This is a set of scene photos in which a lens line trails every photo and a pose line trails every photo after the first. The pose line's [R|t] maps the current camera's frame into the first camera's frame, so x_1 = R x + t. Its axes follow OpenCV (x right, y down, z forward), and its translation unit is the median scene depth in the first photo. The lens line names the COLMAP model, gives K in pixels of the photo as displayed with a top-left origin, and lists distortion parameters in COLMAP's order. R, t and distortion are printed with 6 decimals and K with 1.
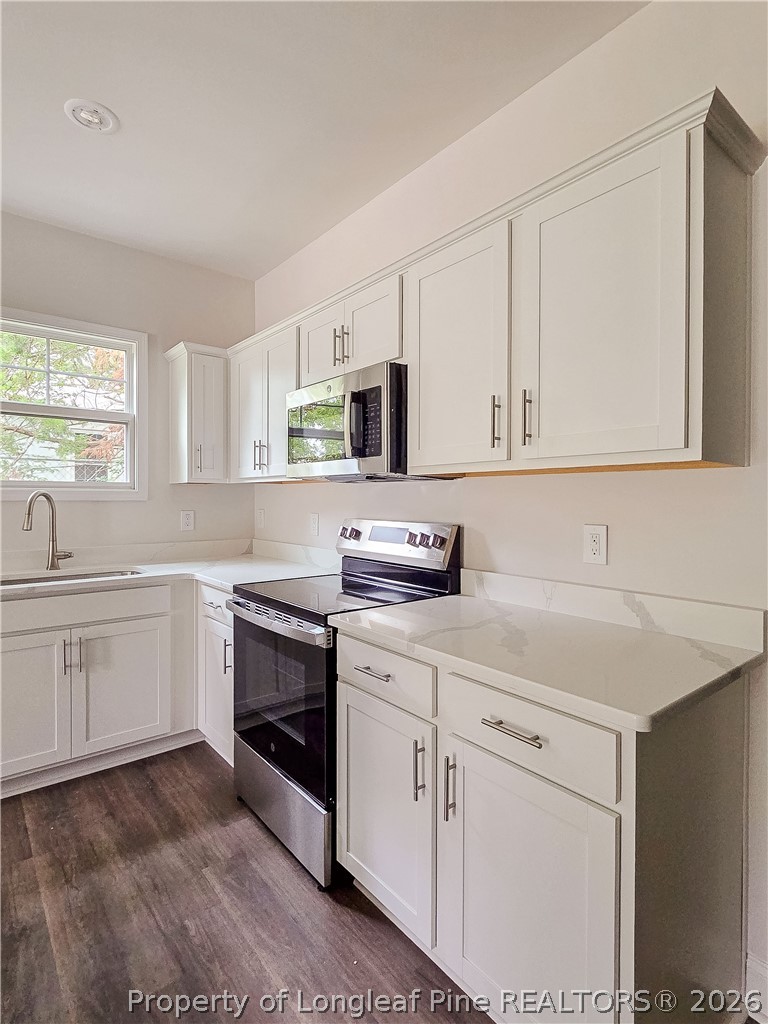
lens RADIAL K [[531.4, 0, 391.1], [0, 531.4, 506.4], [0, 0, 1]] dist [-0.001472, -0.001134]
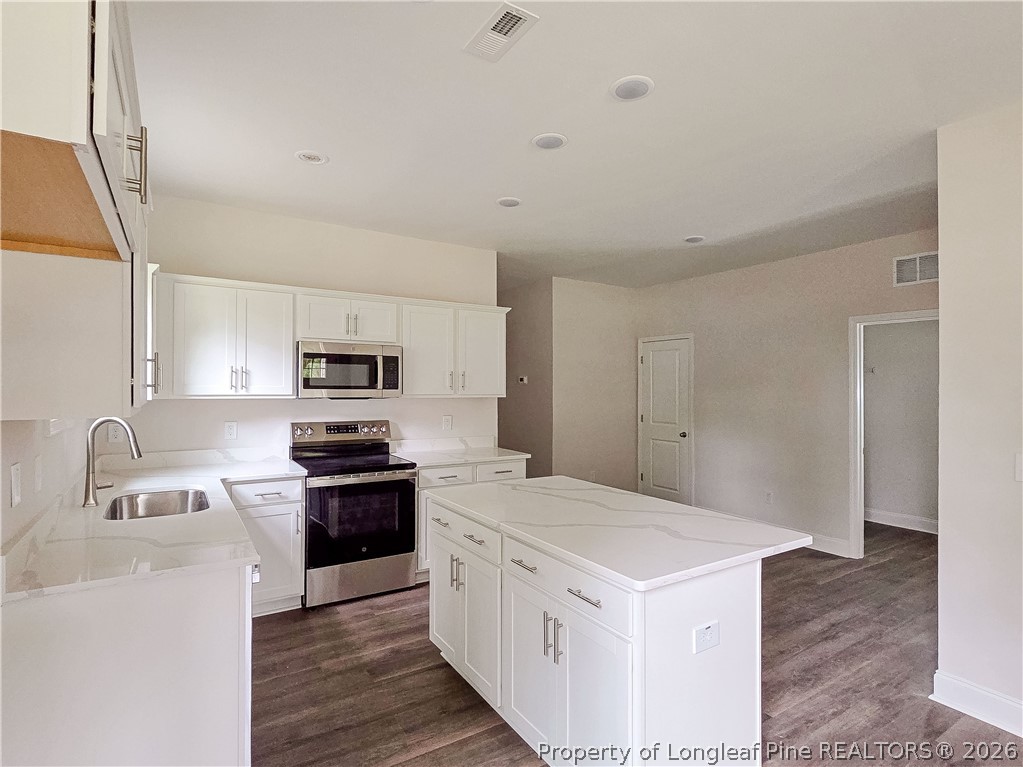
lens RADIAL K [[530.9, 0, 511.0], [0, 530.9, 378.9], [0, 0, 1]] dist [-0.001472, -0.001134]
pose [[0.116904, 0.006728, 0.993120, -2.006178], [0.000940, 0.999976, -0.006885, -0.118367], [-0.993143, 0.001738, 0.116895, 0.294014]]
